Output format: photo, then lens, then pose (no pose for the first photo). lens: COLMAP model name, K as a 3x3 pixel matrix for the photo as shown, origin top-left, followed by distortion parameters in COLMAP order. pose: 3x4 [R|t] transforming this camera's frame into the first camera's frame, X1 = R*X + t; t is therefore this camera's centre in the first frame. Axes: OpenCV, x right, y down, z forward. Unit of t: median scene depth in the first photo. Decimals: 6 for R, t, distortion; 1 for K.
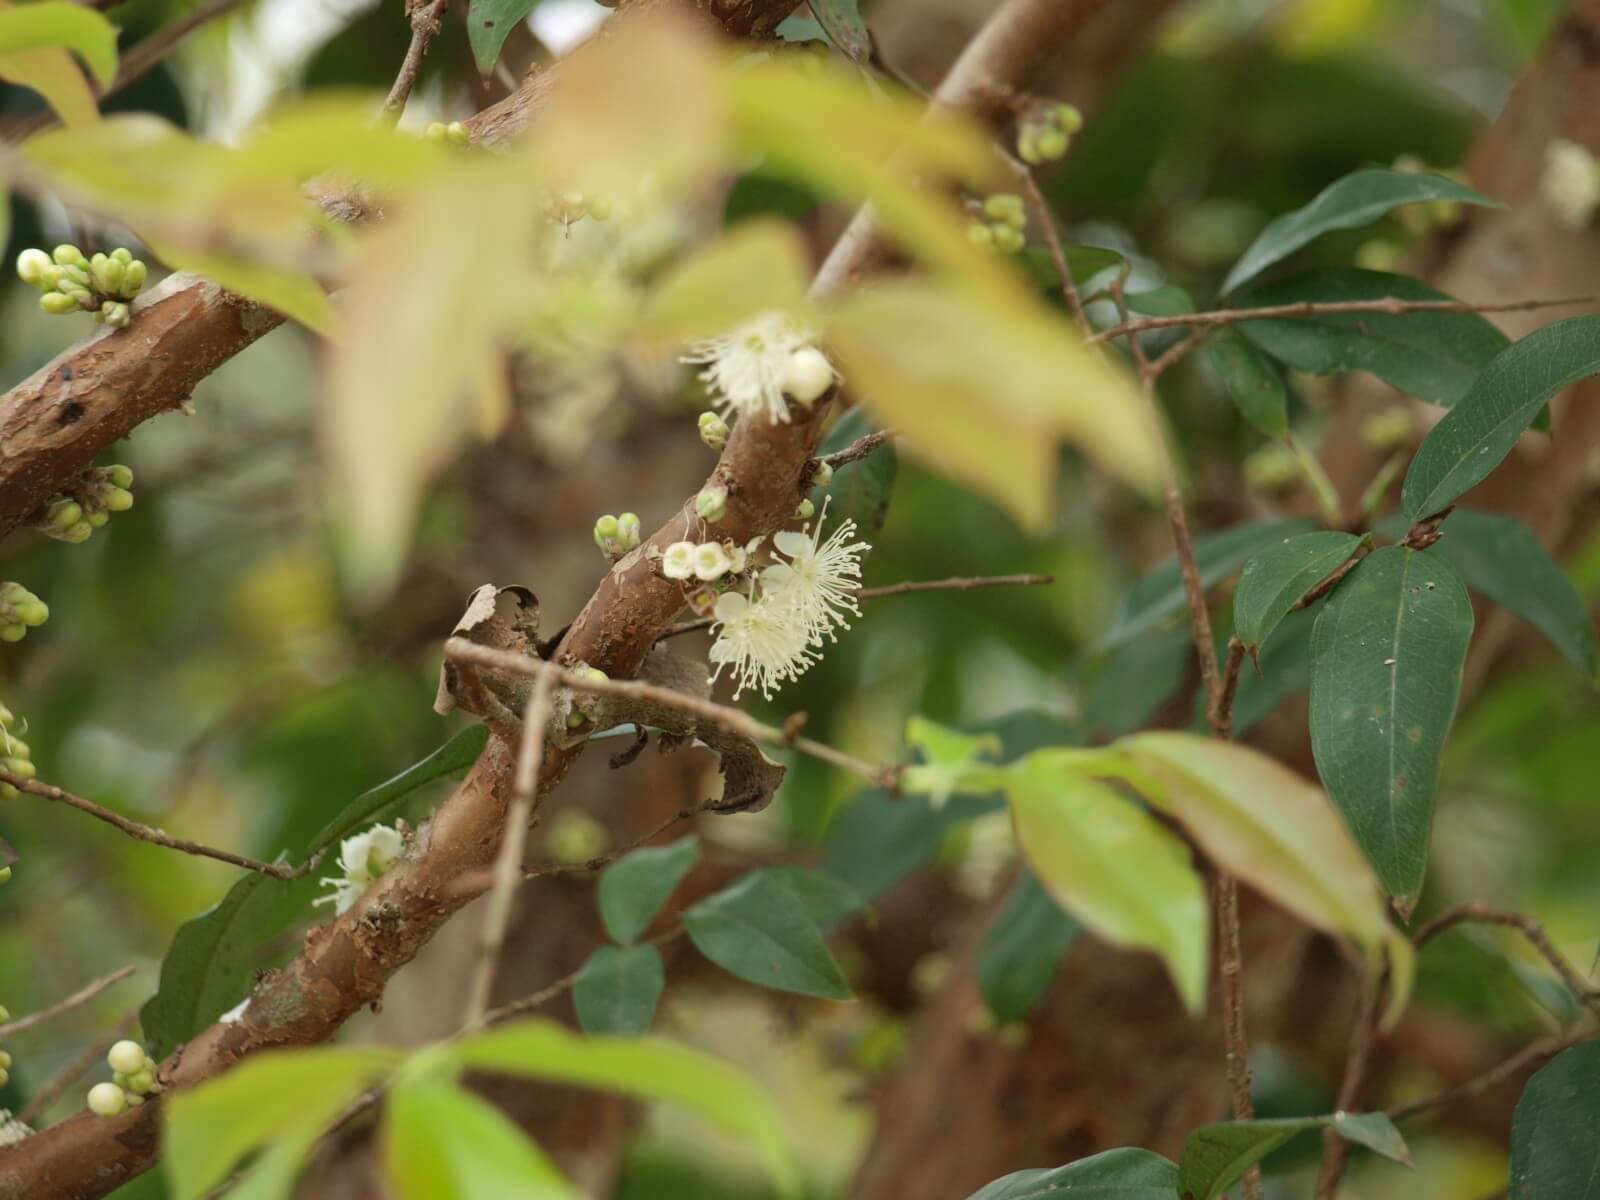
lens RADIAL K [[2243.0, 0, 800.8], [0, 2243.0, 600.3], [0, 0, 1]] dist [-0.112675, 0.000000]
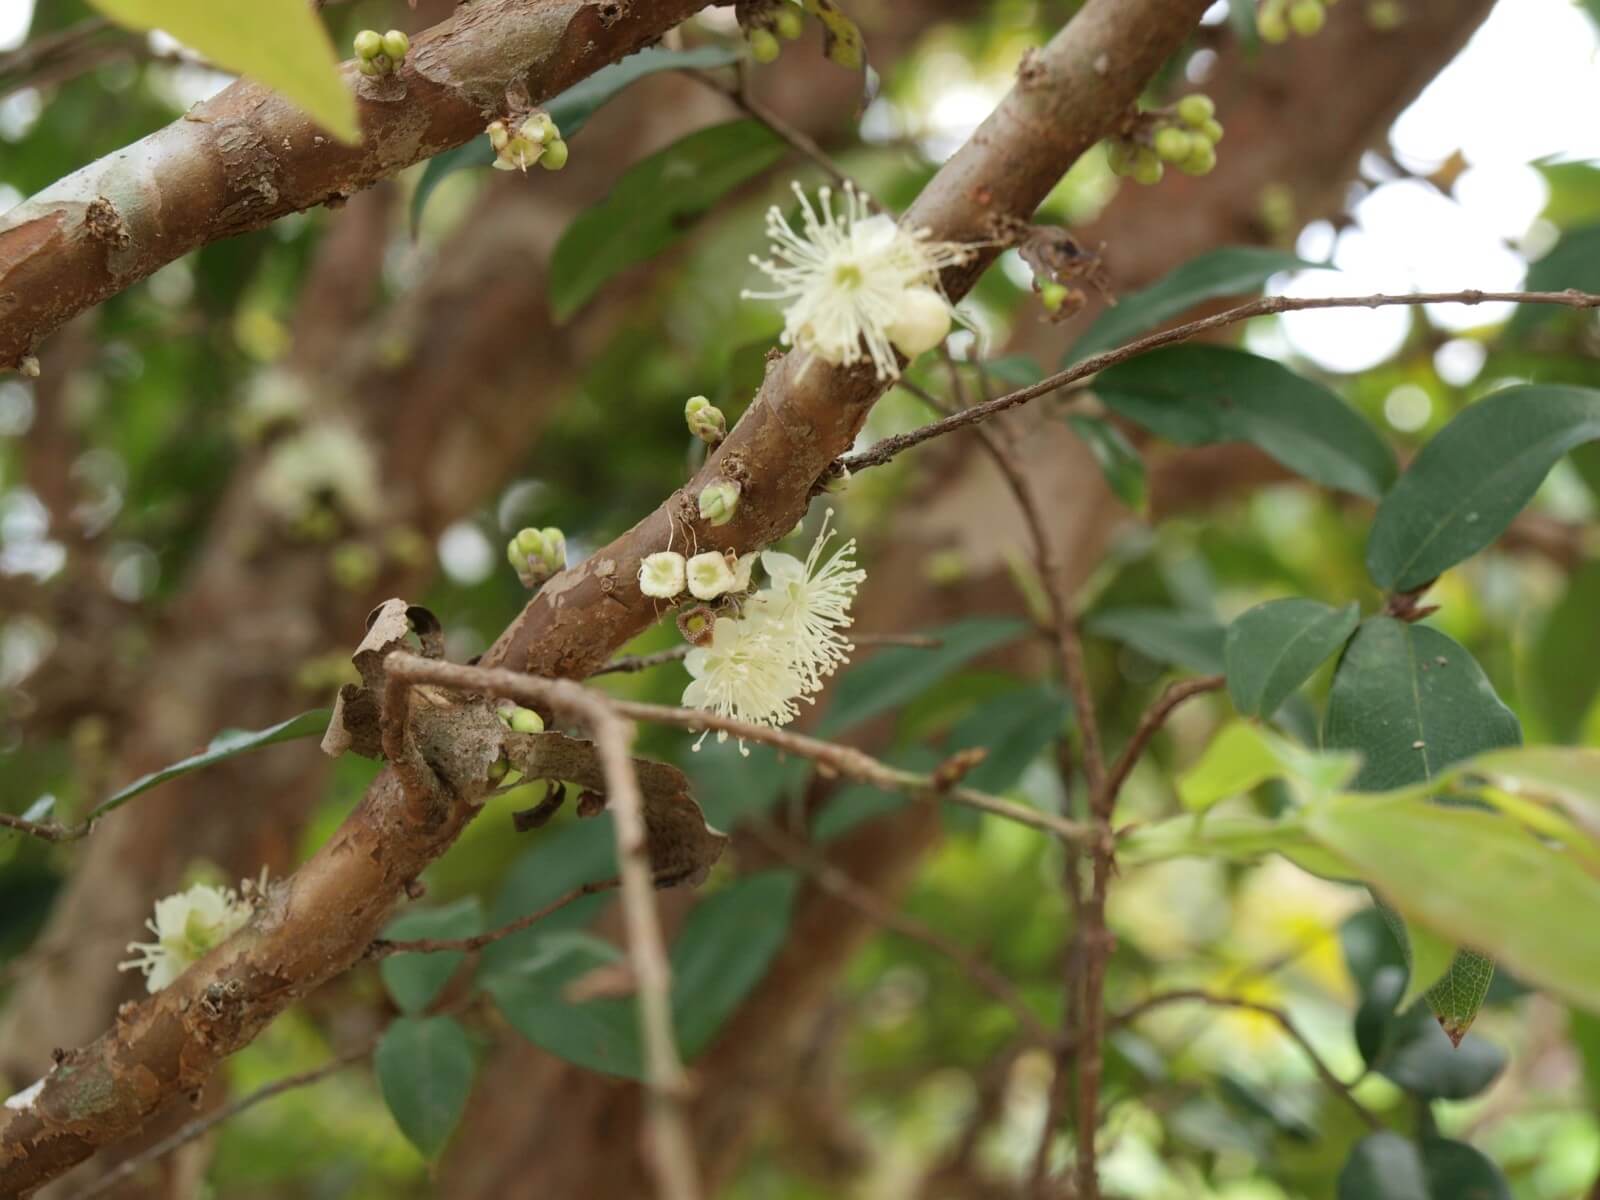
lens RADIAL K [[2243.0, 0, 799.5], [0, 2243.0, 601.3], [0, 0, 1]] dist [-0.112675, 0.000000]
pose [[0.994011, 0.050473, 0.096930, -0.066667], [-0.047230, 0.998254, -0.035469, 0.014472], [-0.098551, 0.030679, 0.994659, 0.160380]]
